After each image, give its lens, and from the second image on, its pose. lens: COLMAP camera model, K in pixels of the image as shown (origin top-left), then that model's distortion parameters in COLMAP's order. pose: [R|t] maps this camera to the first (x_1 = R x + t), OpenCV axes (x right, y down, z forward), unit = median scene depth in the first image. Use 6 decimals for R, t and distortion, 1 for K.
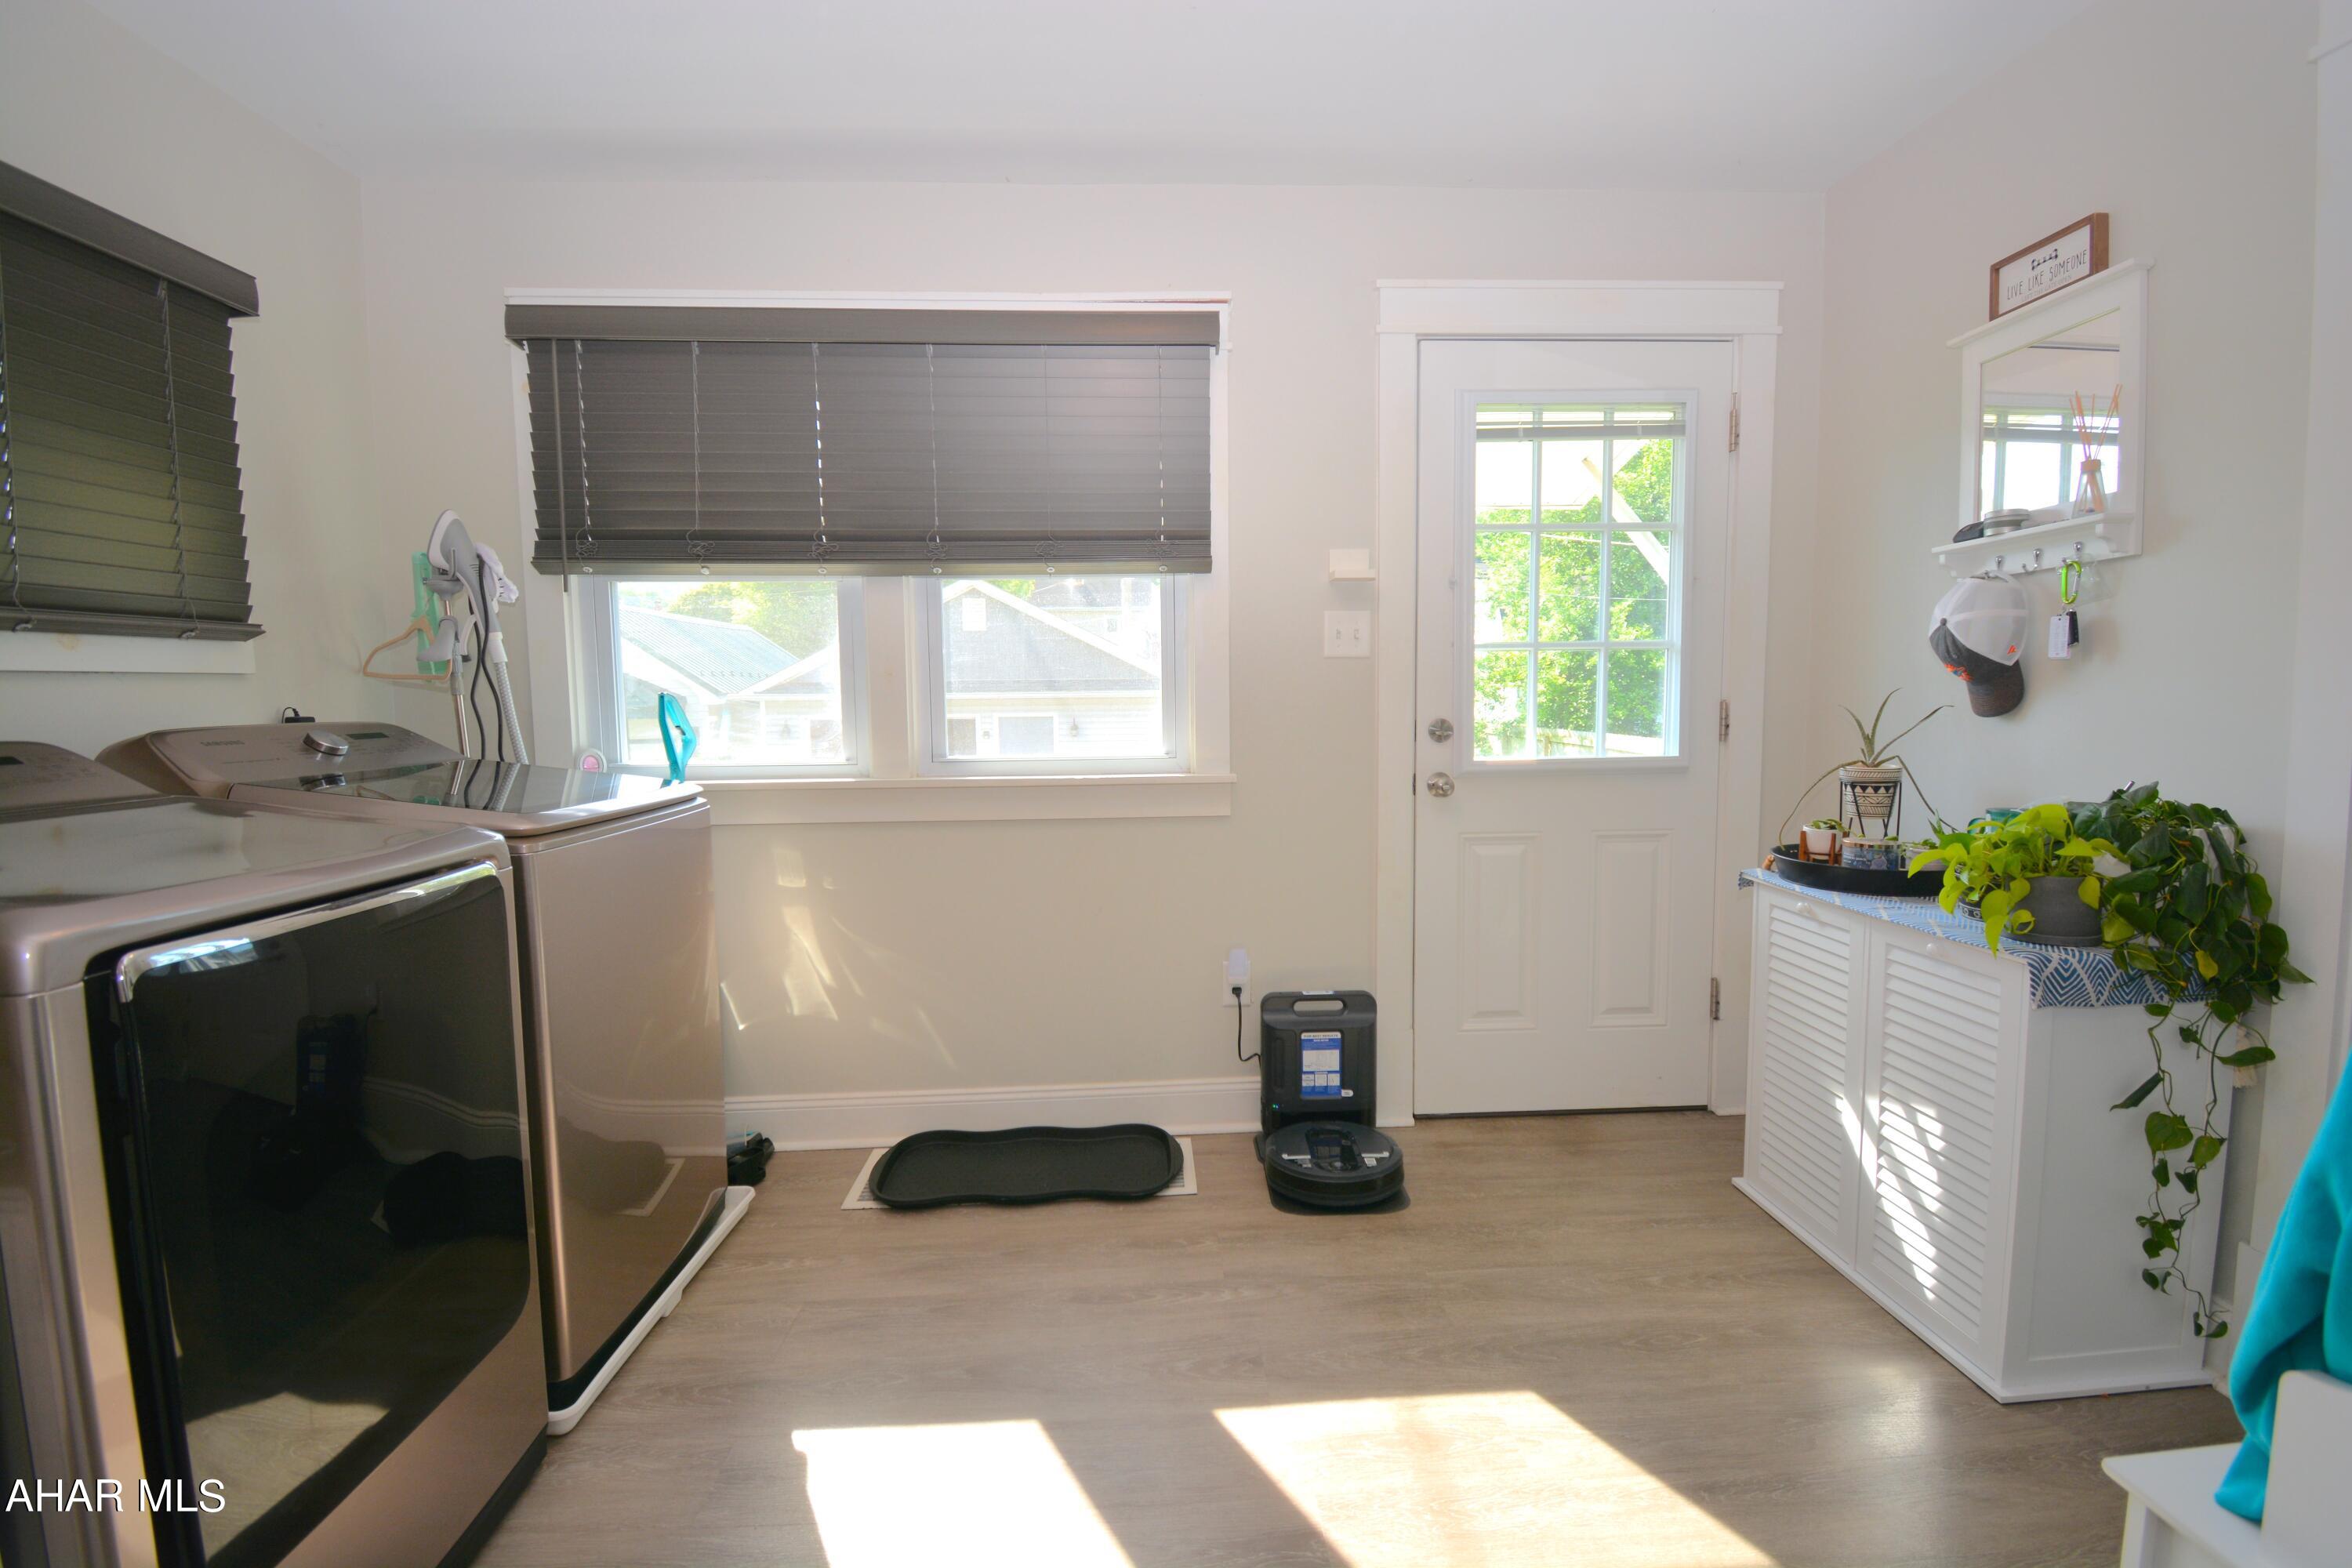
lens RADIAL K [[1047.3, 0, 1175.7], [0, 1047.3, 782.4], [0, 0, 1]] dist [-0.003236, -0.010526]
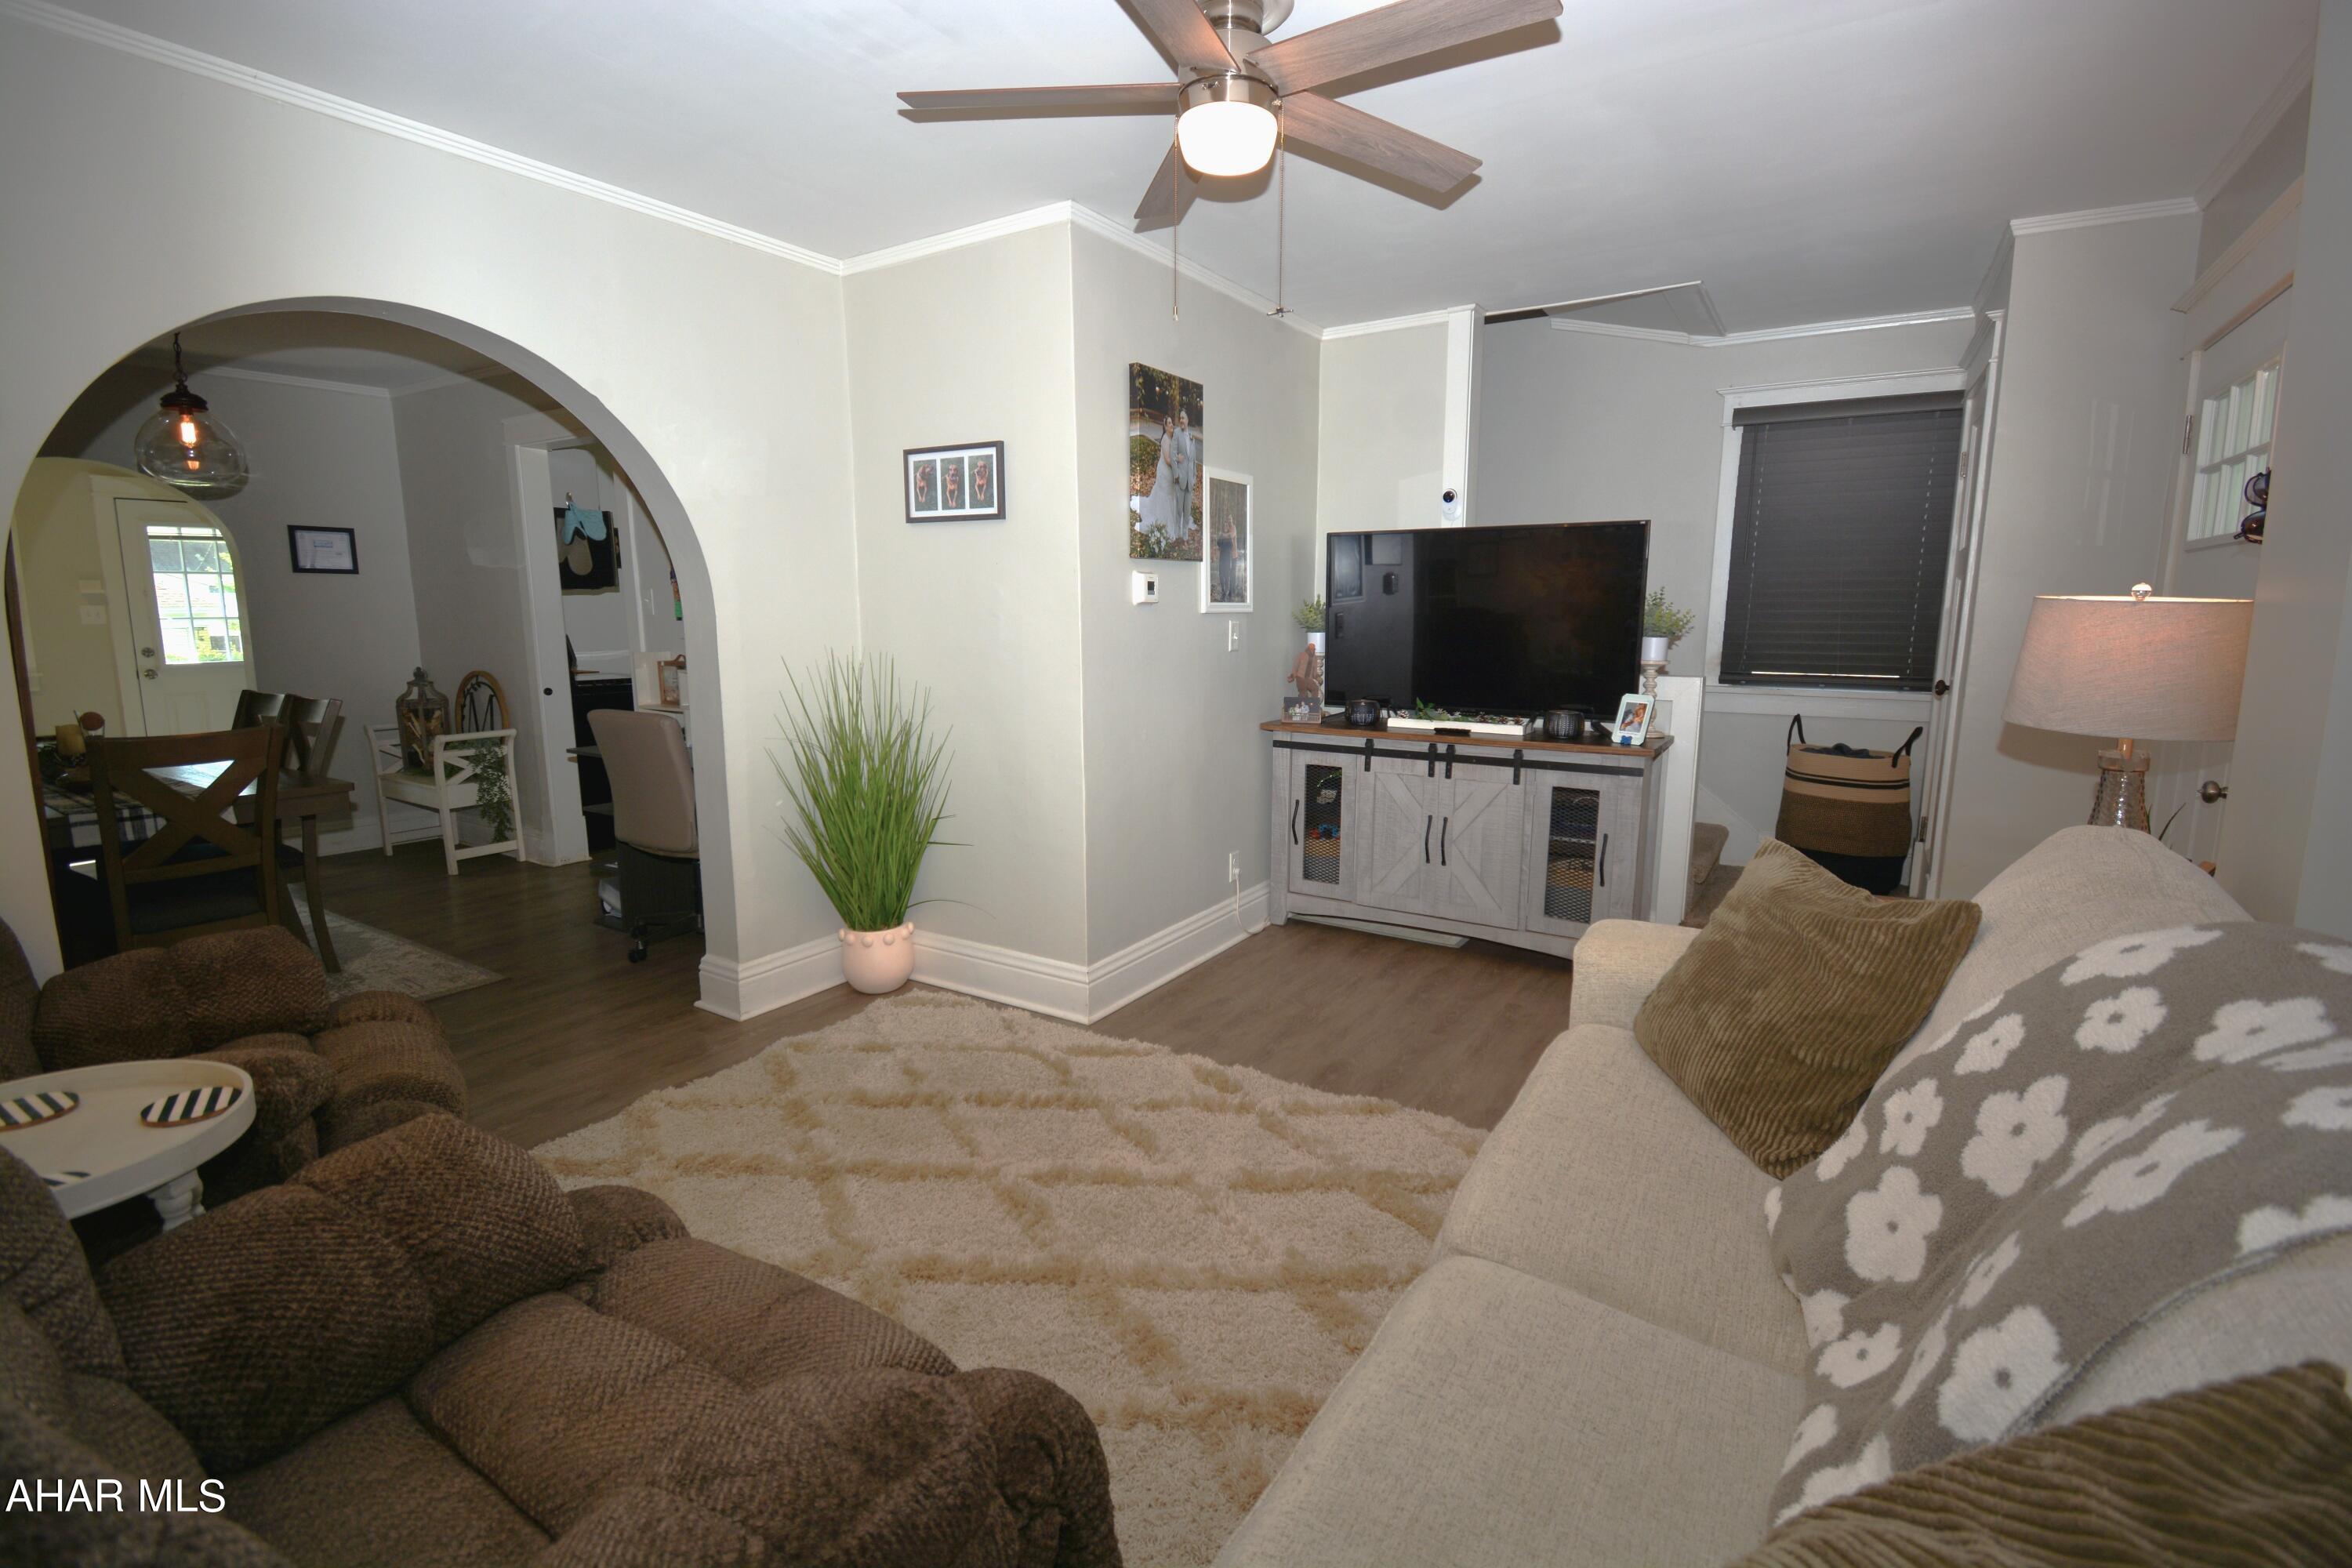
lens RADIAL K [[1047.3, 0, 1180.1], [0, 1047.3, 781.4], [0, 0, 1]] dist [-0.003236, -0.010526]
pose [[0.578579, -0.122833, 0.806324, -0.369135], [0.066549, 0.992408, 0.103428, 0.172830], [-0.812907, -0.006181, 0.582361, -2.561005]]
